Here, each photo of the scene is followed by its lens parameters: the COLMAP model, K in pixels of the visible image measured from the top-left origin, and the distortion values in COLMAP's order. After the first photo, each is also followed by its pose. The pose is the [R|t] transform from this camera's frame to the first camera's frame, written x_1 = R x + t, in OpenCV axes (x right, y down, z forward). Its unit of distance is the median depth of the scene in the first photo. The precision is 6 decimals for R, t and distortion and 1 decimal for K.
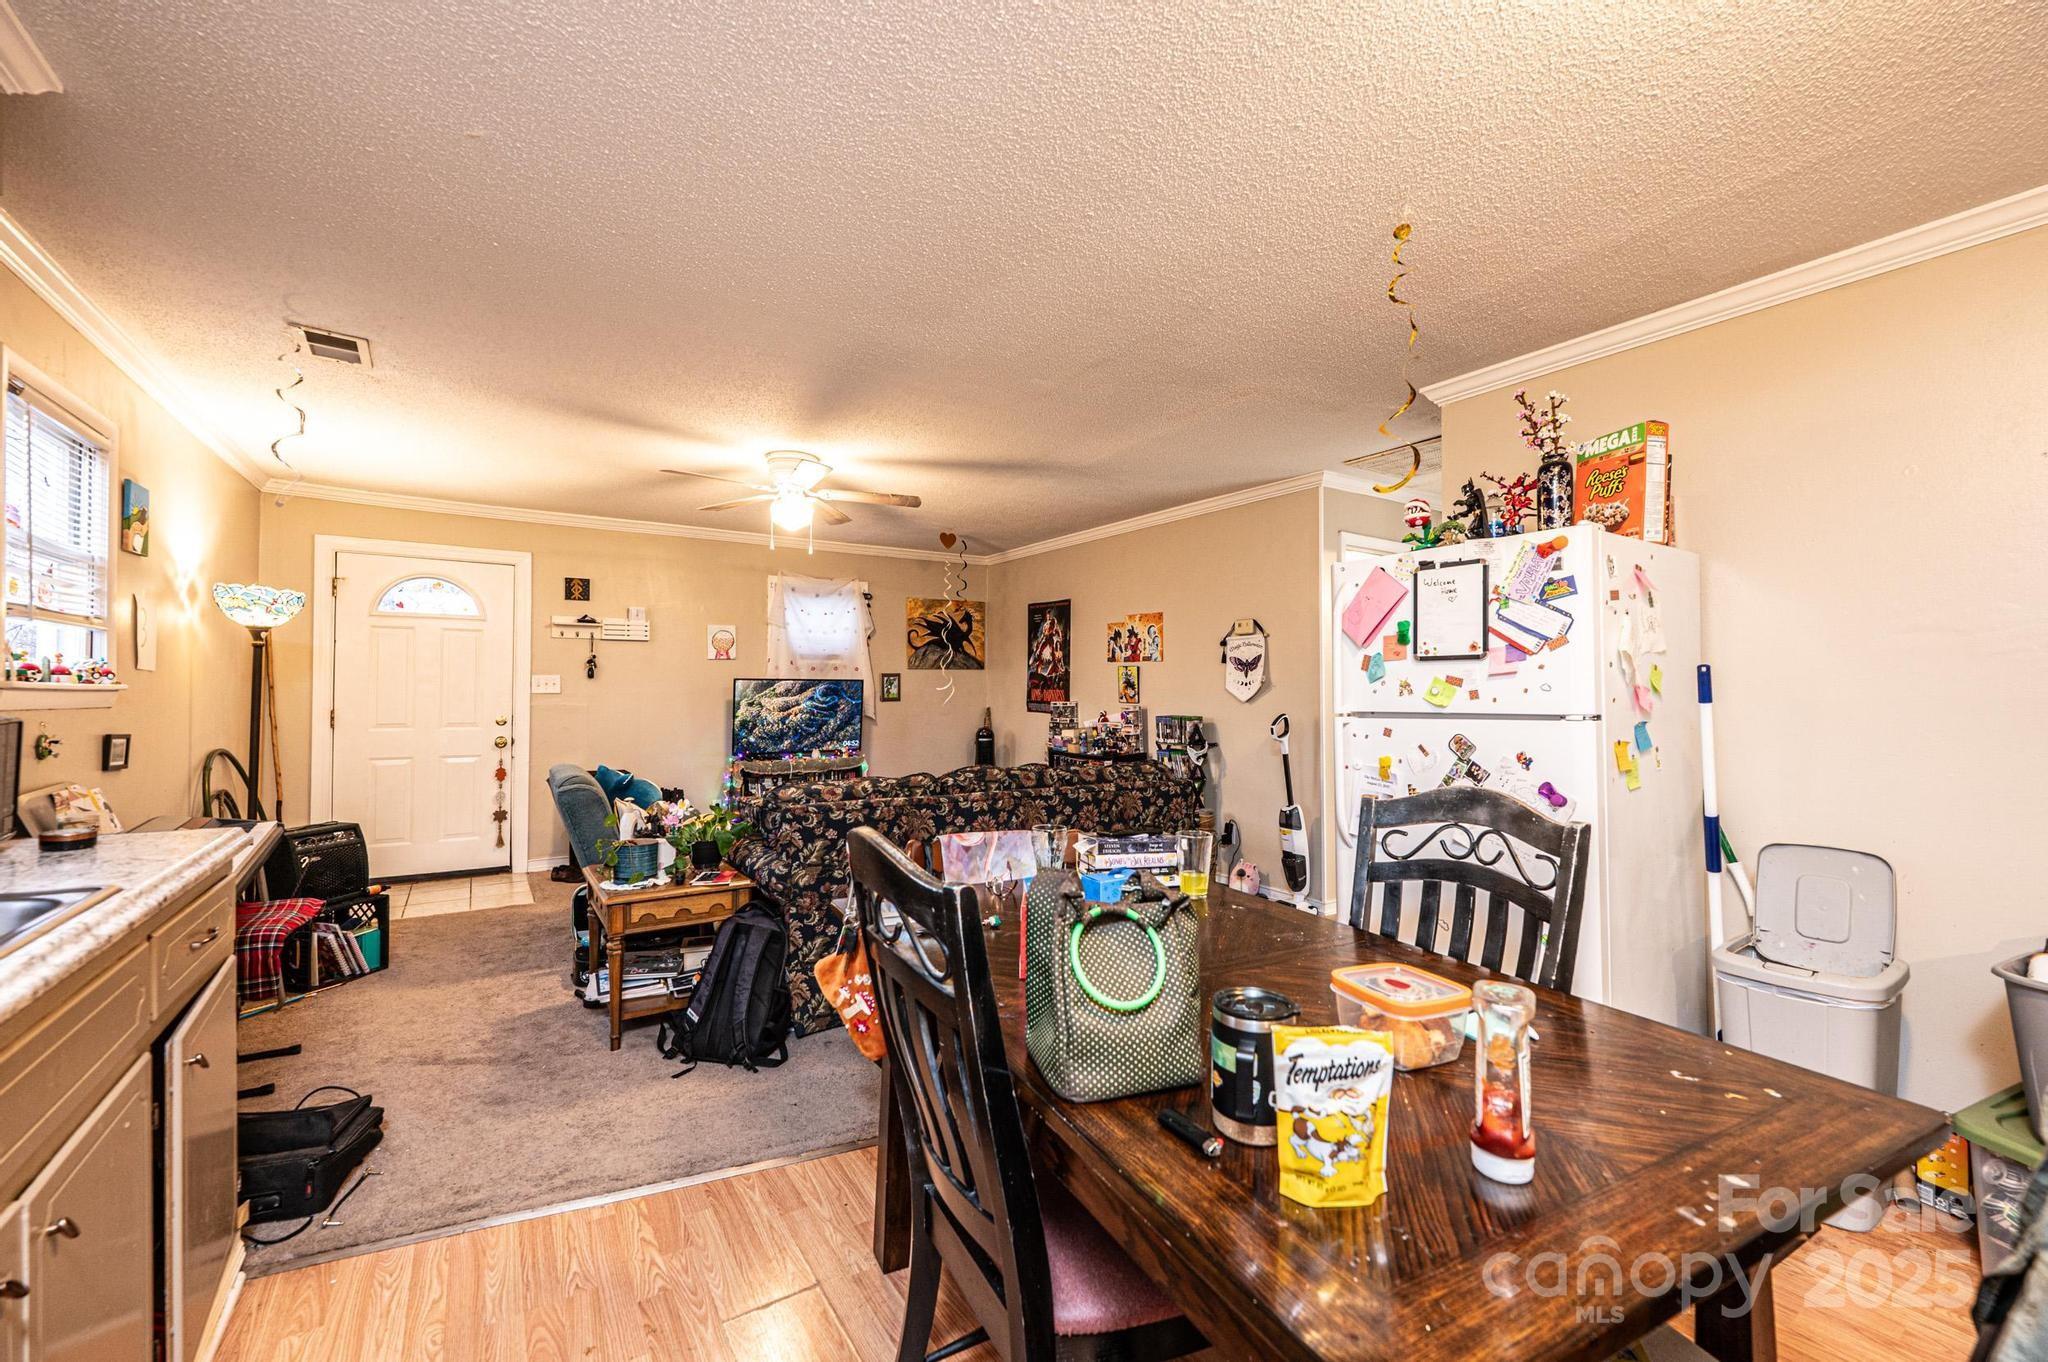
lens RADIAL K [[812.4, 0, 1024.0], [0, 812.4, 681.0], [0, 0, 1]] dist [0.000951, -0.000182]
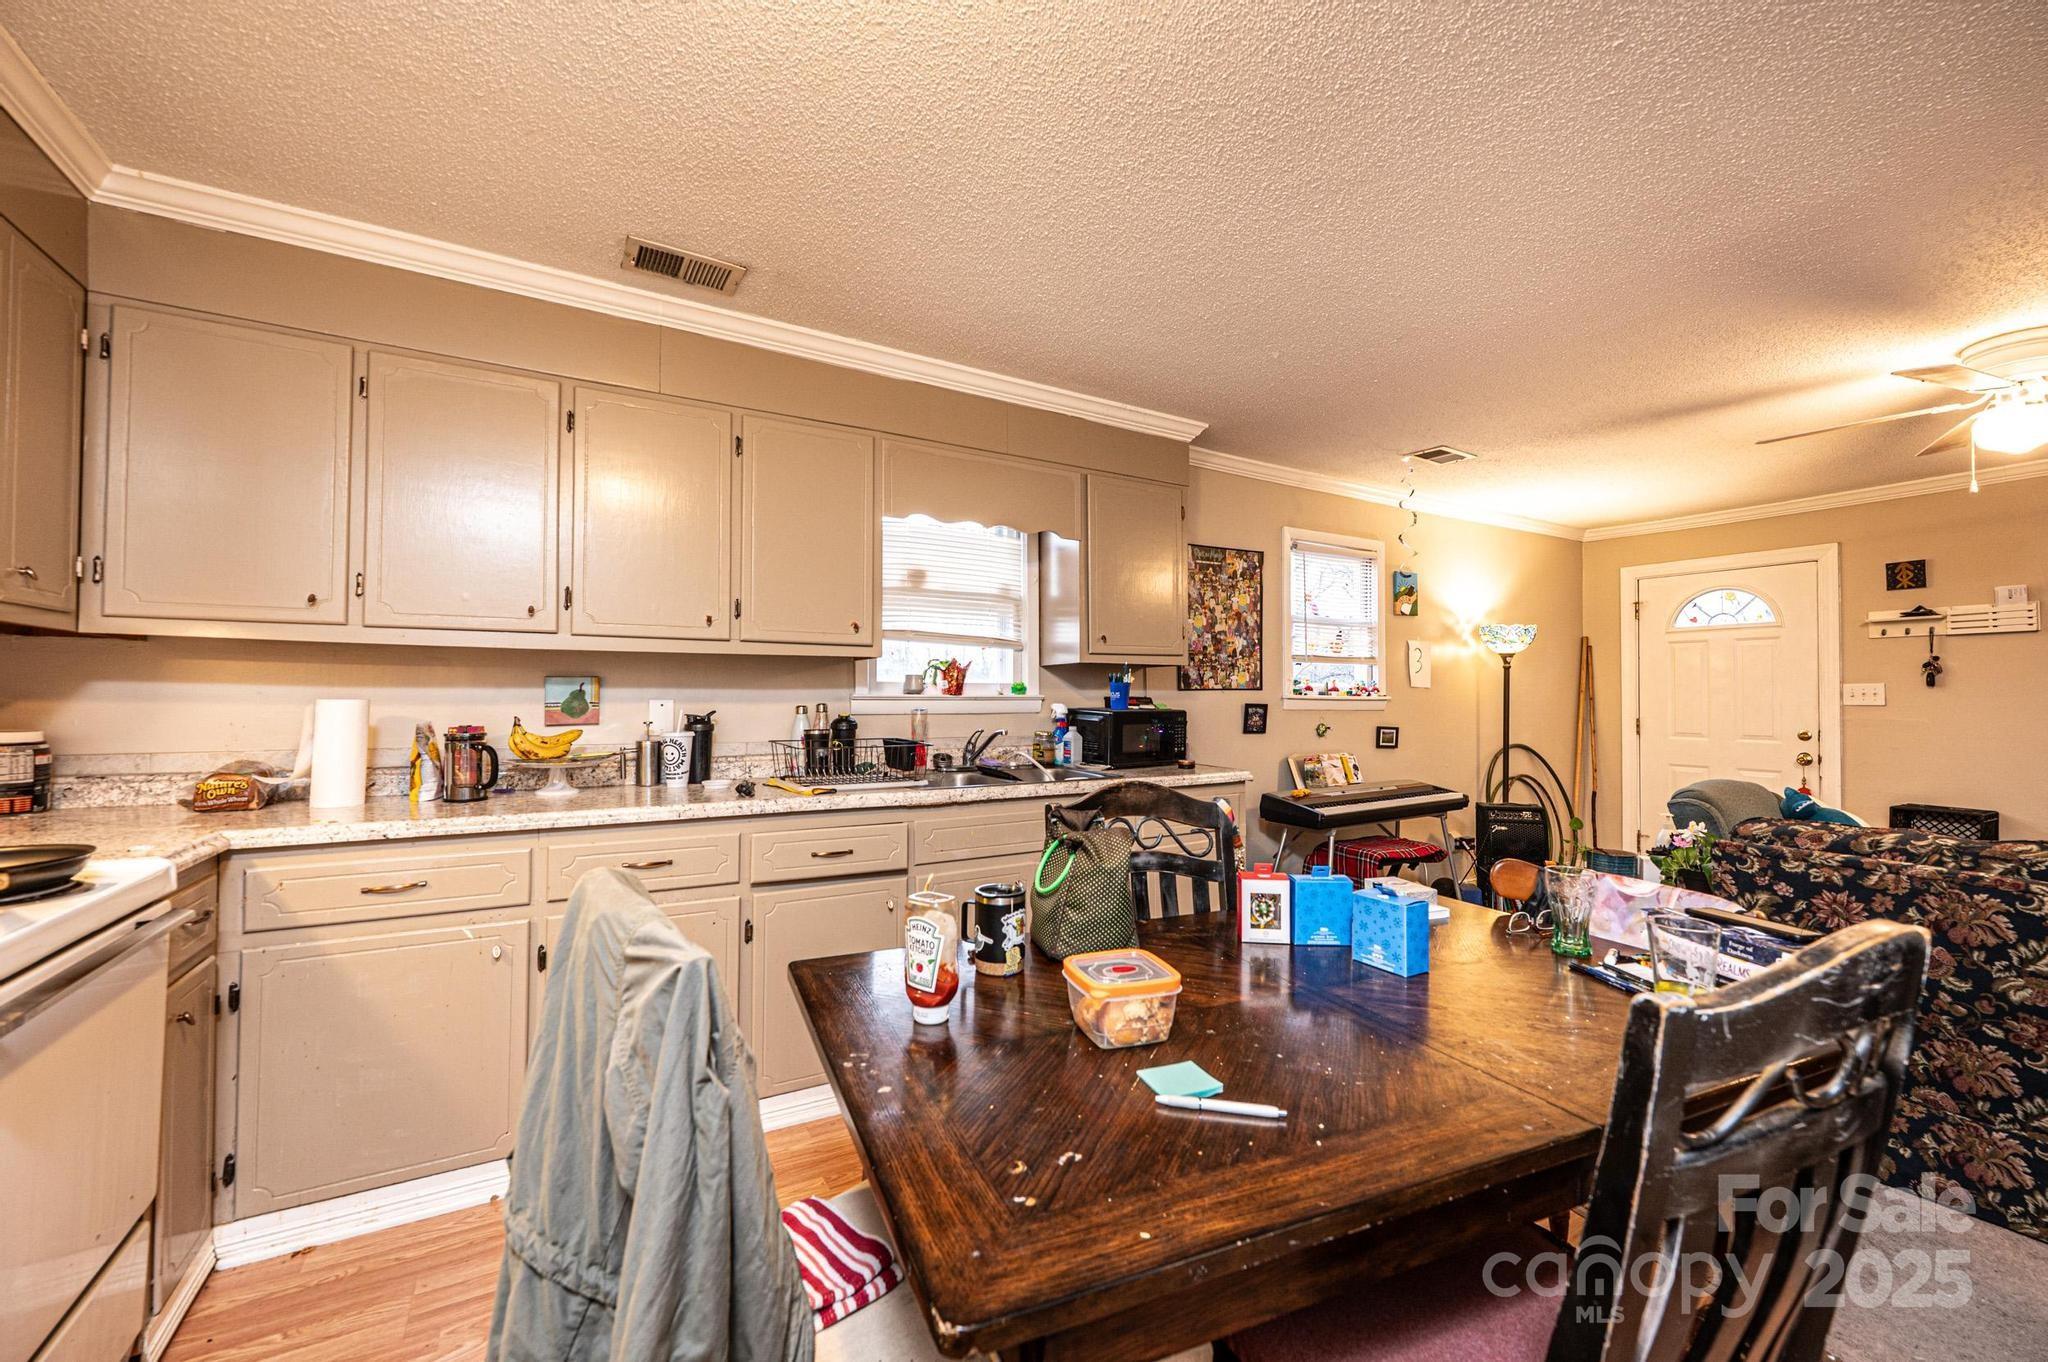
lens RADIAL K [[812.4, 0, 1024.0], [0, 812.4, 681.0], [0, 0, 1]] dist [0.000951, -0.000182]
pose [[-0.061208, -0.025532, -0.997798, 0.336825], [0.007957, 0.999629, -0.026067, 0.005587], [0.998093, -0.009535, -0.060982, 0.207466]]
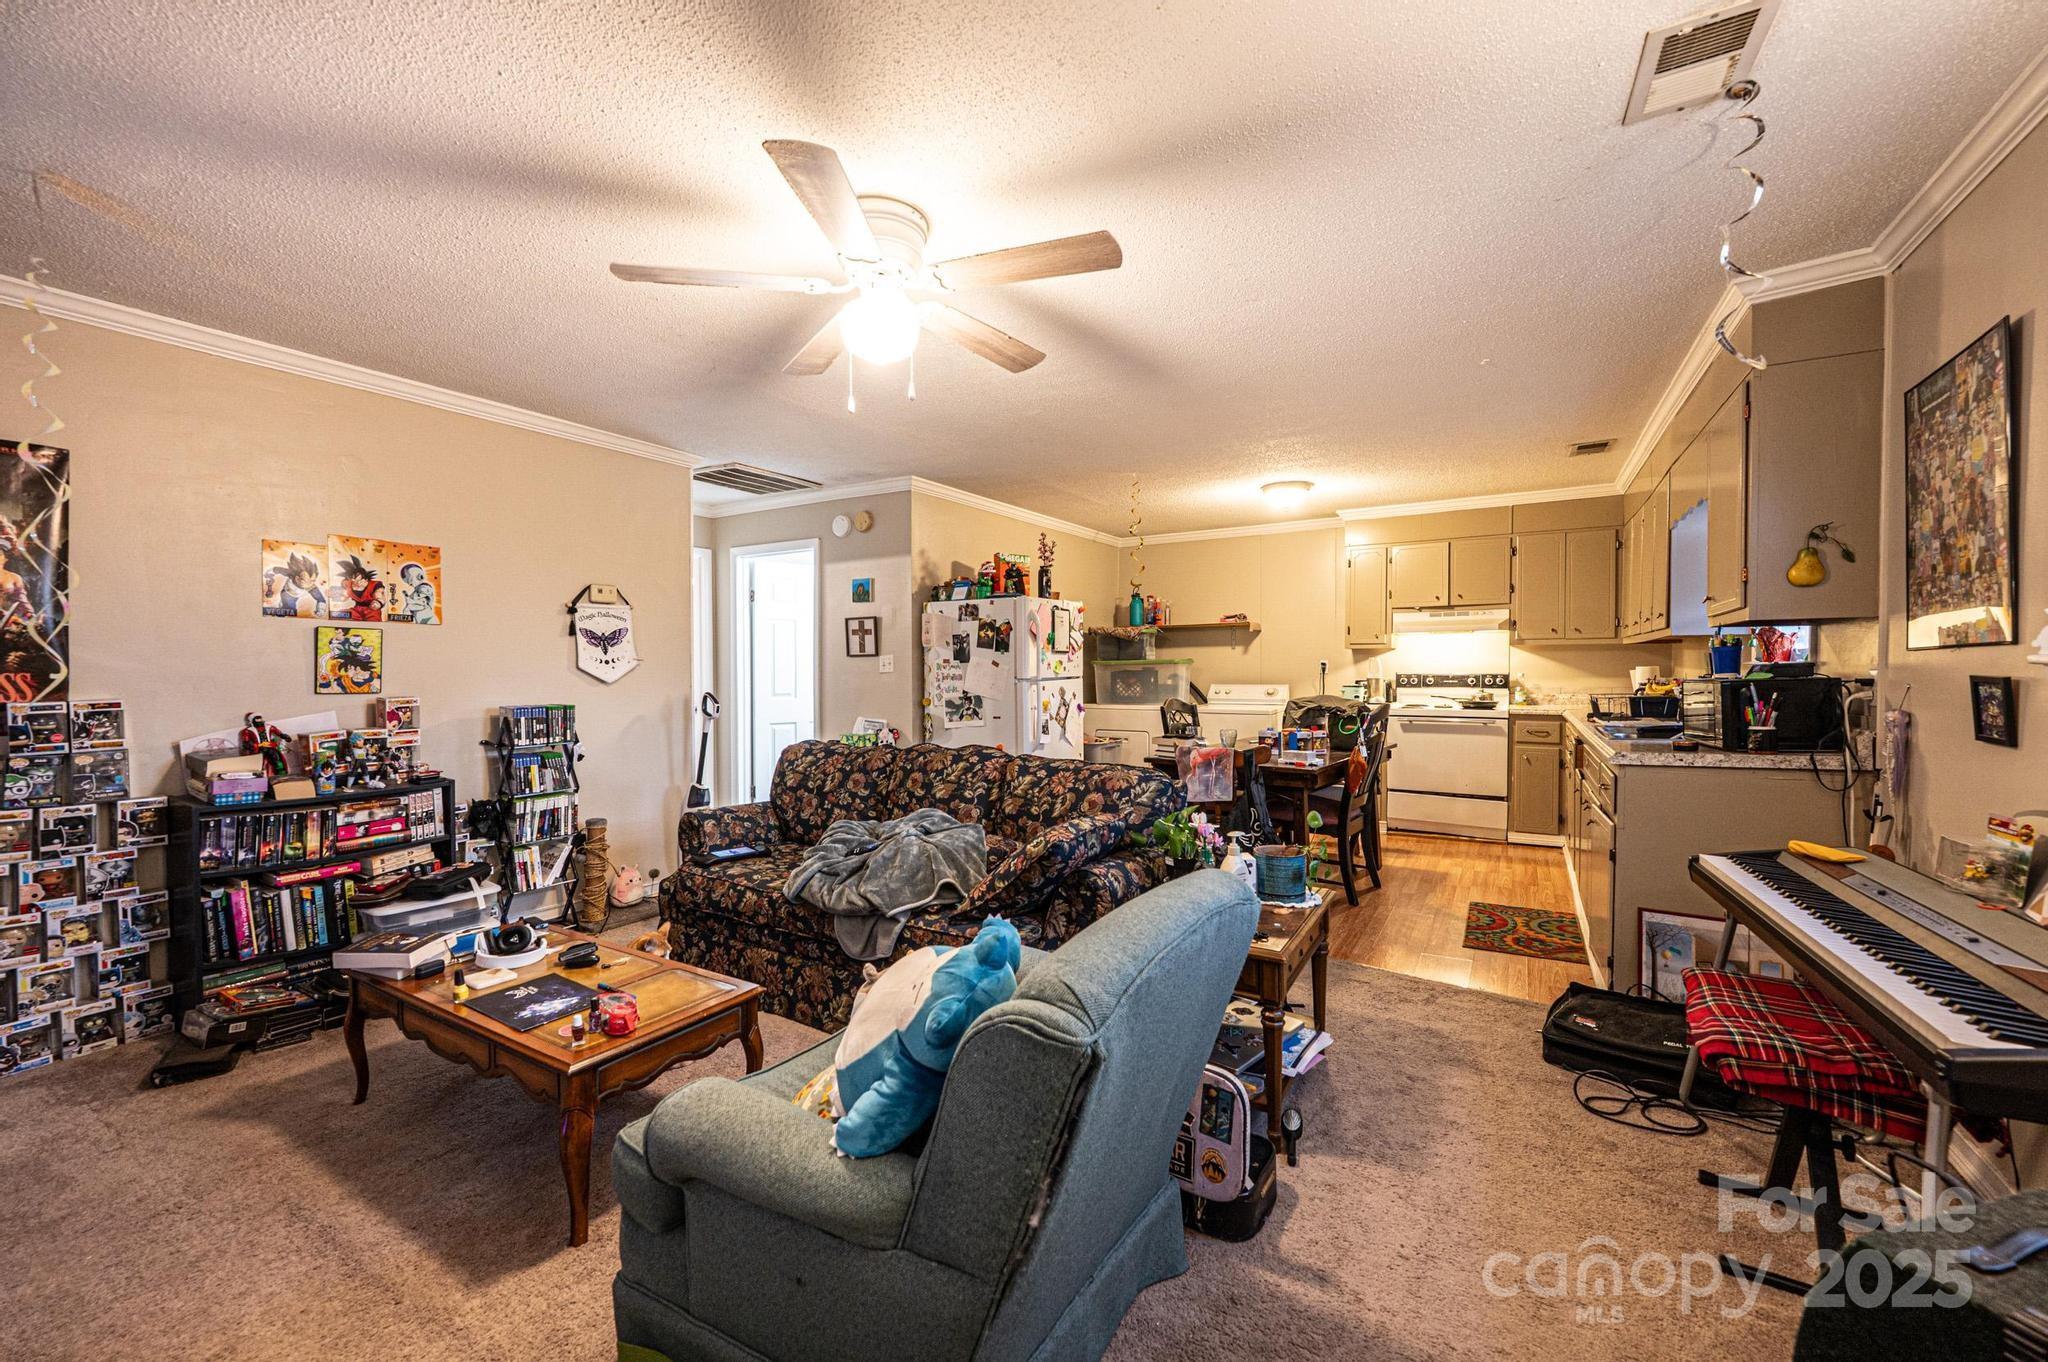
lens RADIAL K [[812.4, 0, 1024.0], [0, 812.4, 681.0], [0, 0, 1]] dist [0.000951, -0.000182]
pose [[-0.420915, -0.016102, 0.906957, -0.668202], [-0.005674, 0.999870, 0.015119, 0.008125], [-0.907082, 0.001217, -0.420951, 0.951701]]
